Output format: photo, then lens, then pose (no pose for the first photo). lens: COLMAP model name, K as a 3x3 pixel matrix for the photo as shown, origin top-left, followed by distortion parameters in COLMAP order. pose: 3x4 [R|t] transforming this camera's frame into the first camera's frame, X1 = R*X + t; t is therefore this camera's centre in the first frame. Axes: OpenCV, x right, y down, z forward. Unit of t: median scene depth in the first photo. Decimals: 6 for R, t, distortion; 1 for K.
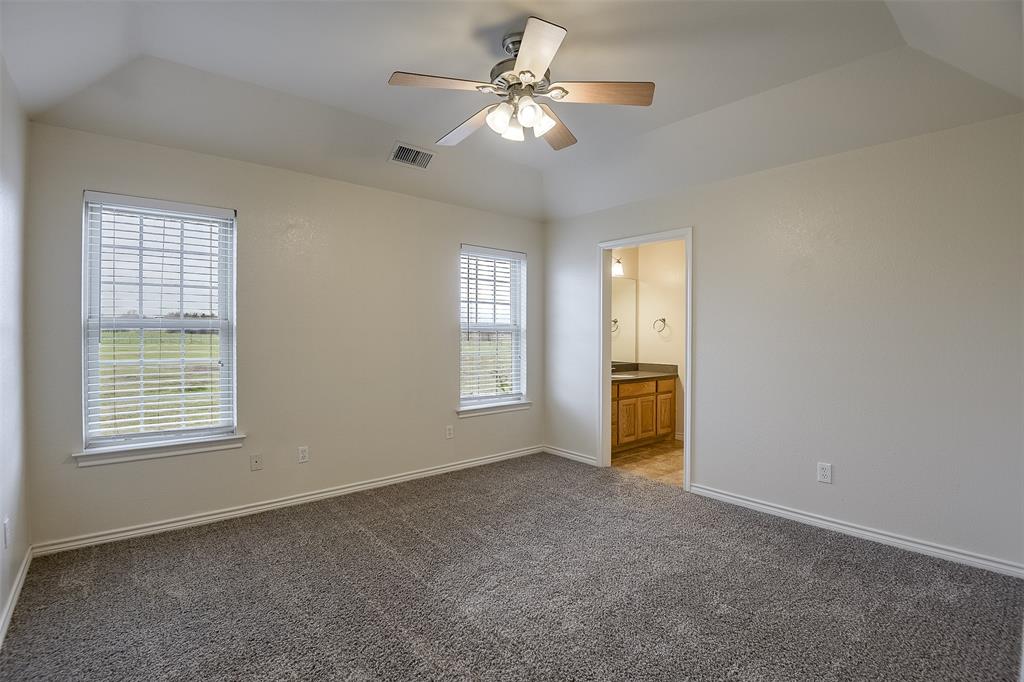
lens RADIAL K [[481.1, 0, 511.7], [0, 481.1, 337.6], [0, 0, 1]] dist [-0.017357, -0.000487]
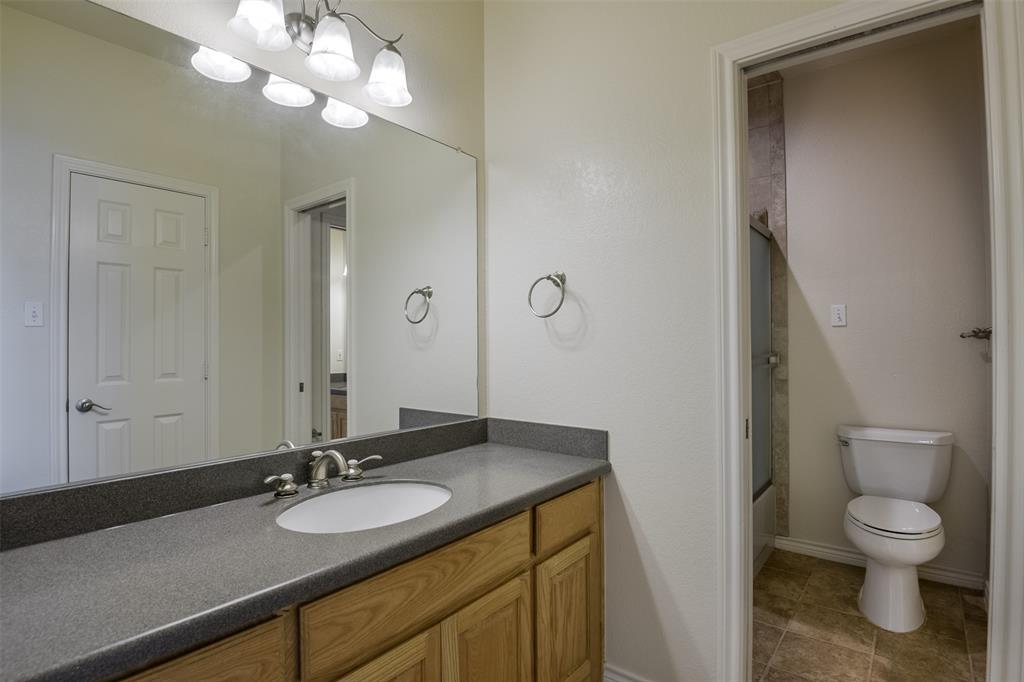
lens RADIAL K [[516.9, 0, 512.9], [0, 516.9, 340.5], [0, 0, 1]] dist [0.030198, -0.001137]
pose [[0.980367, -0.005215, 0.197110, 0.235692], [0.008095, 0.999872, -0.013809, 0.005833], [-0.197013, 0.015134, 0.980284, 0.728140]]
